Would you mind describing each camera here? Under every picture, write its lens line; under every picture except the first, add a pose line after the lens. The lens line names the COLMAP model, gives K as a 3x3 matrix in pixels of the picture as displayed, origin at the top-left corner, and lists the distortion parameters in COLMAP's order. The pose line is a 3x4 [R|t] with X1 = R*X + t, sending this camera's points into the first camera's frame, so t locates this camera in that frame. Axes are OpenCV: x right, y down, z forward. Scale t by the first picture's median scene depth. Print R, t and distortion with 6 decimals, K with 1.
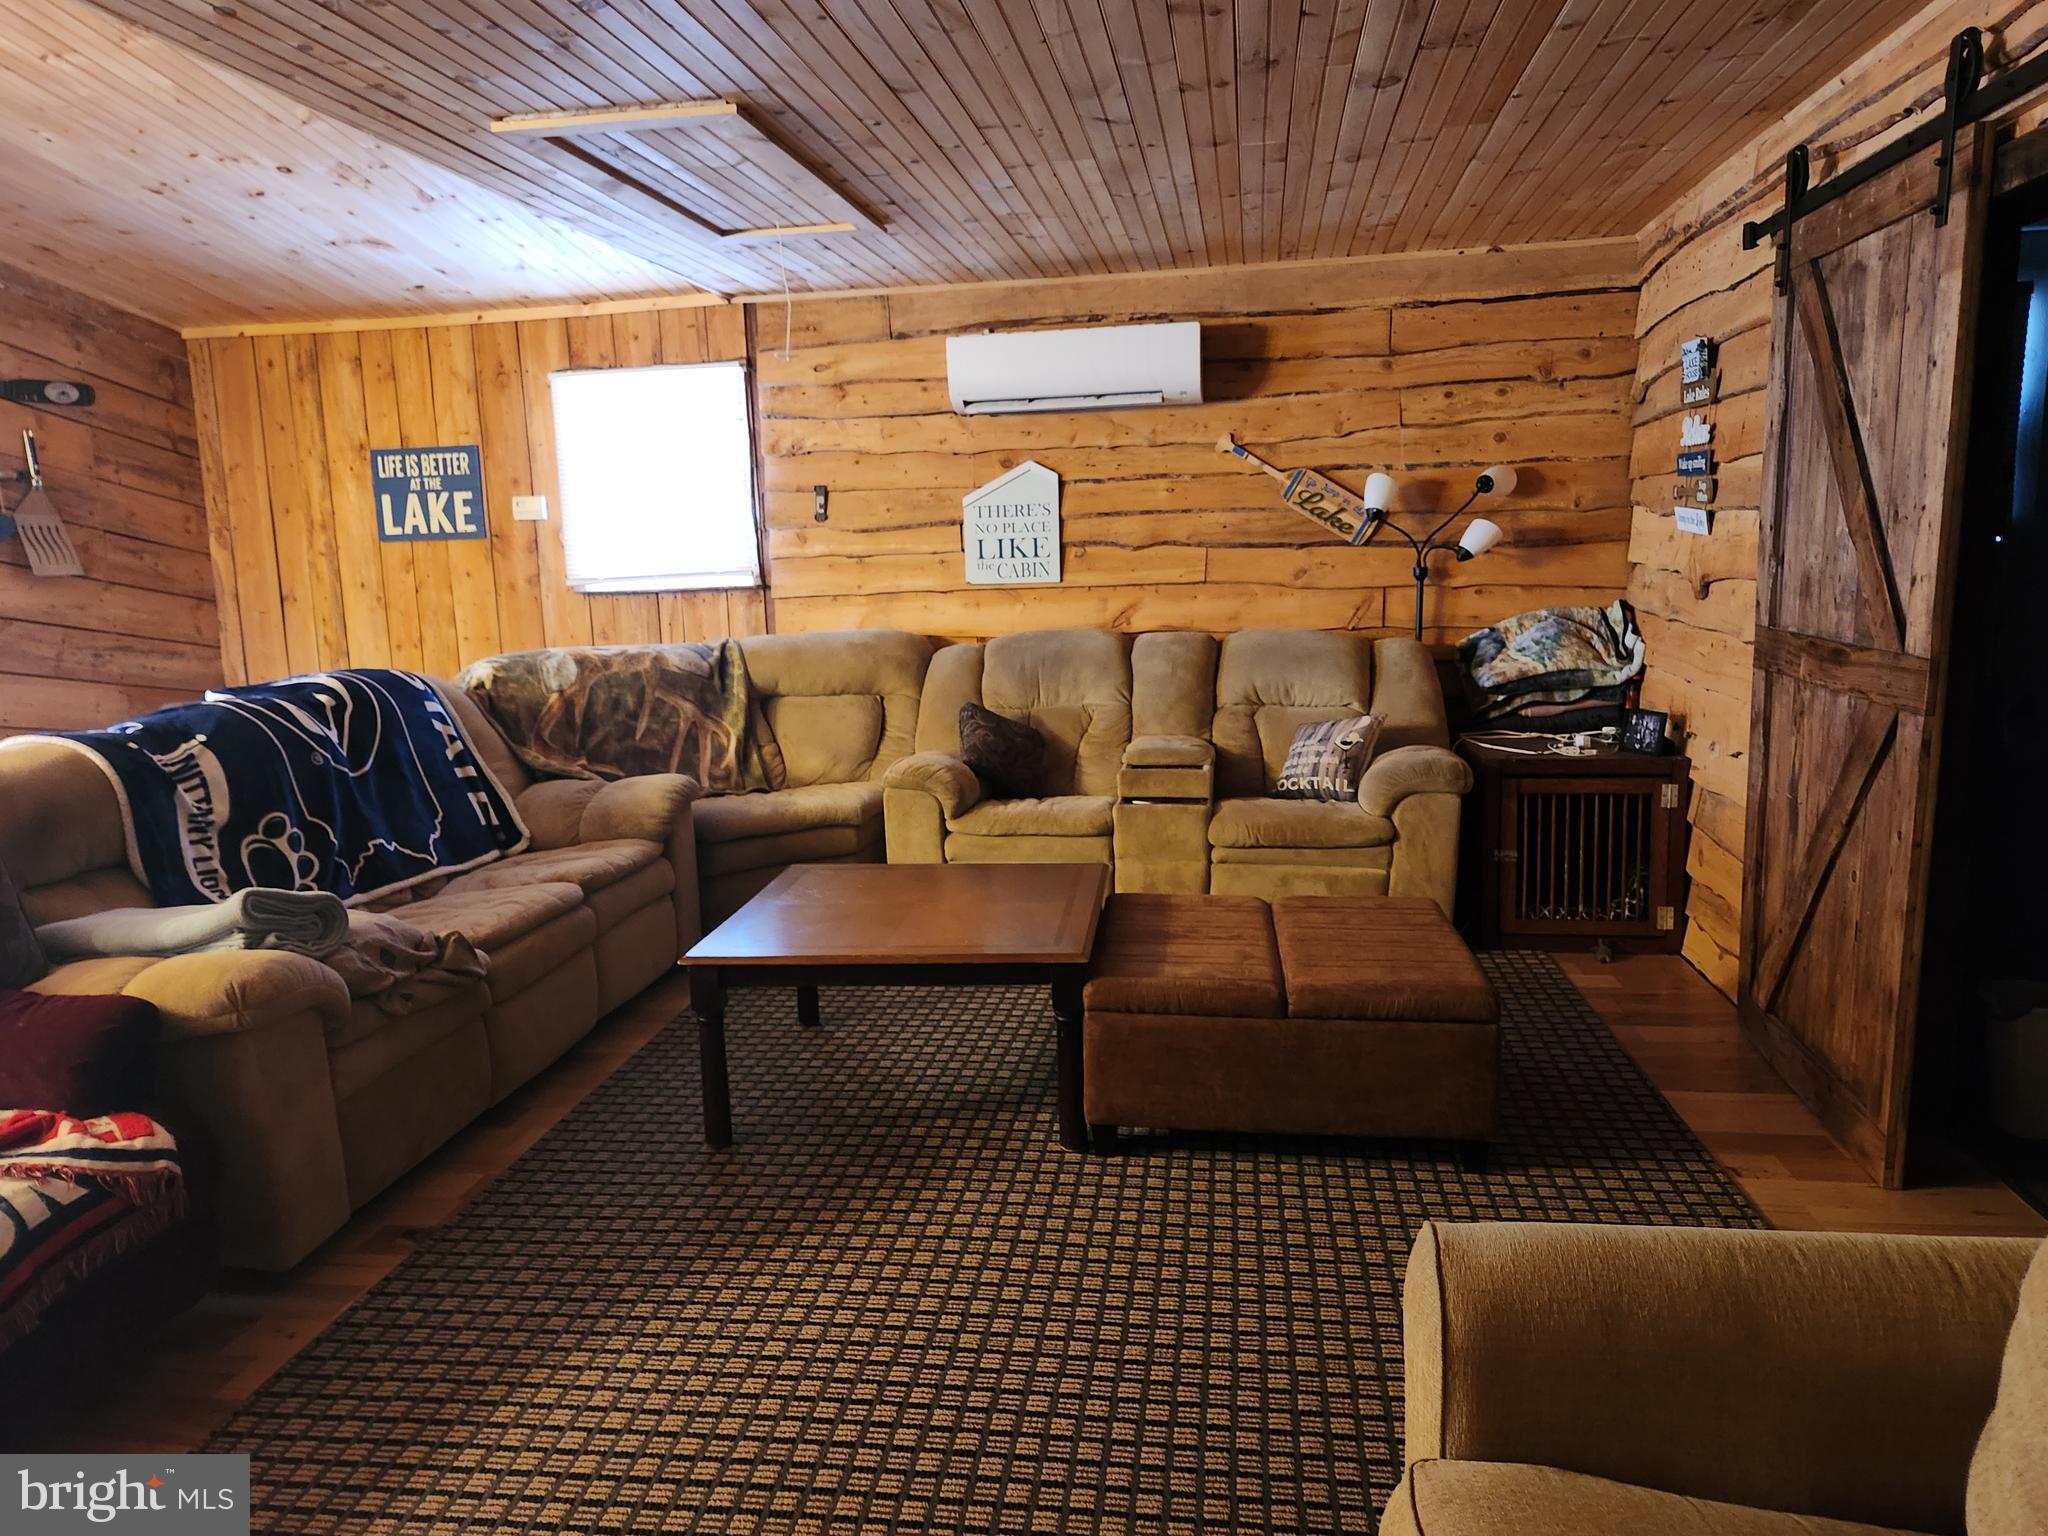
lens RADIAL K [[1411.9, 0, 989.7], [0, 1411.9, 779.3], [0, 0, 1]] dist [0.081148, -0.067089]
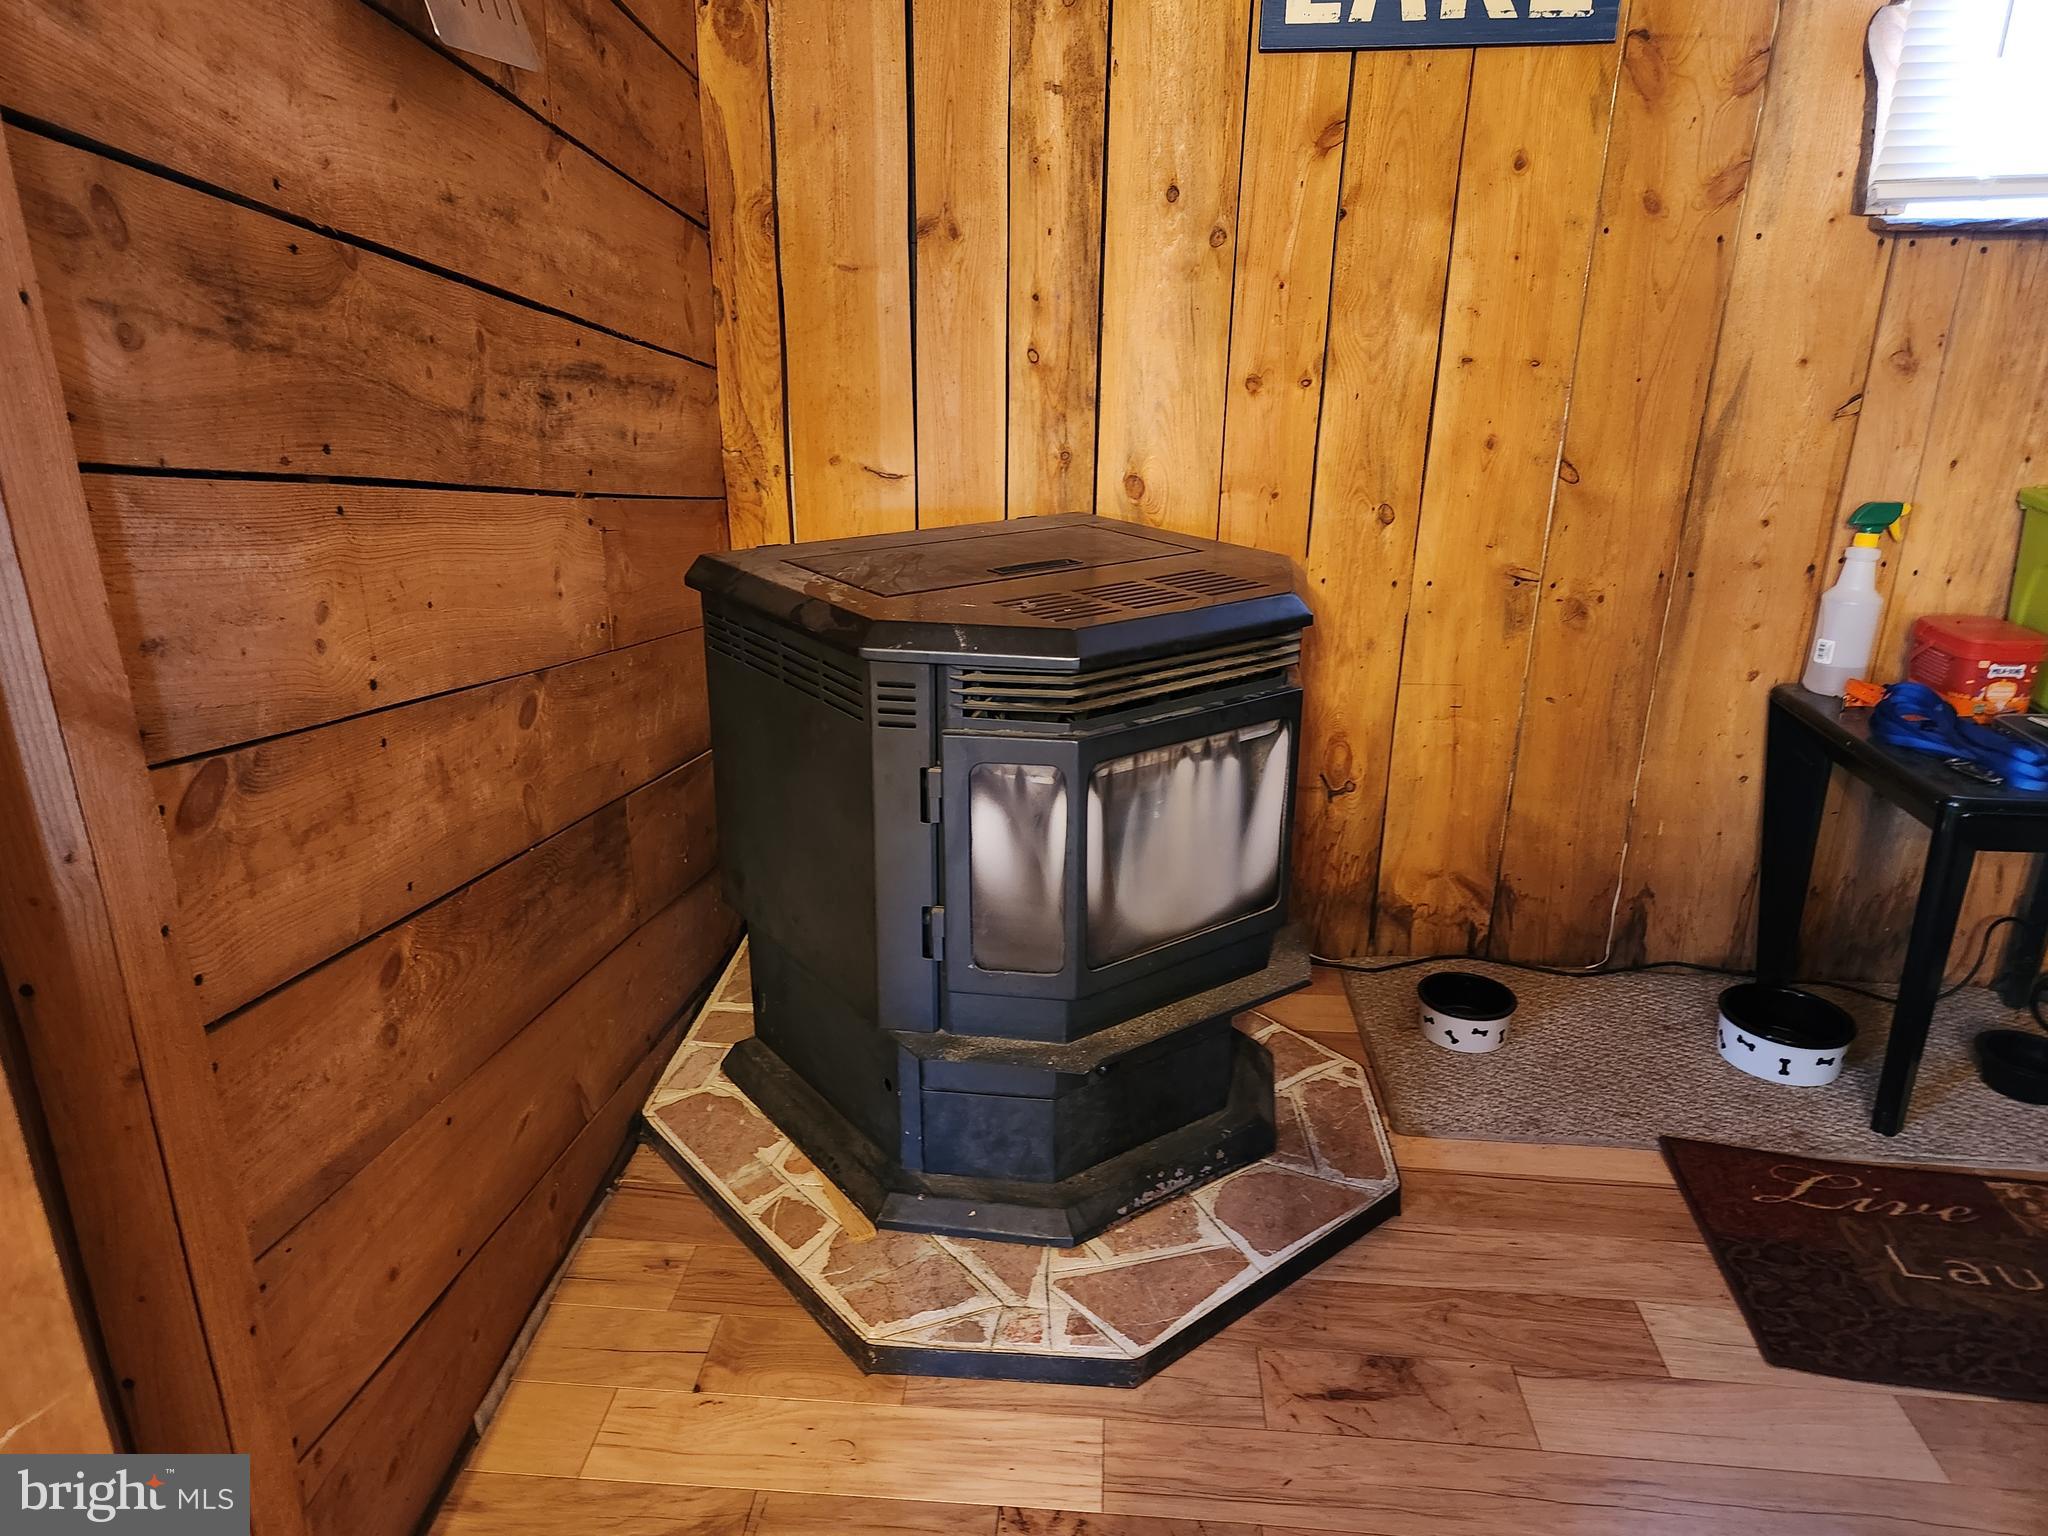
lens RADIAL K [[1411.9, 0, 1016.2], [0, 1411.9, 781.4], [0, 0, 1]] dist [0.081148, -0.067089]
pose [[0.993256, -0.005213, 0.115824, -0.520925], [-0.017339, 0.981077, 0.192841, -0.062896], [-0.114638, -0.193549, 0.974370, 0.649467]]
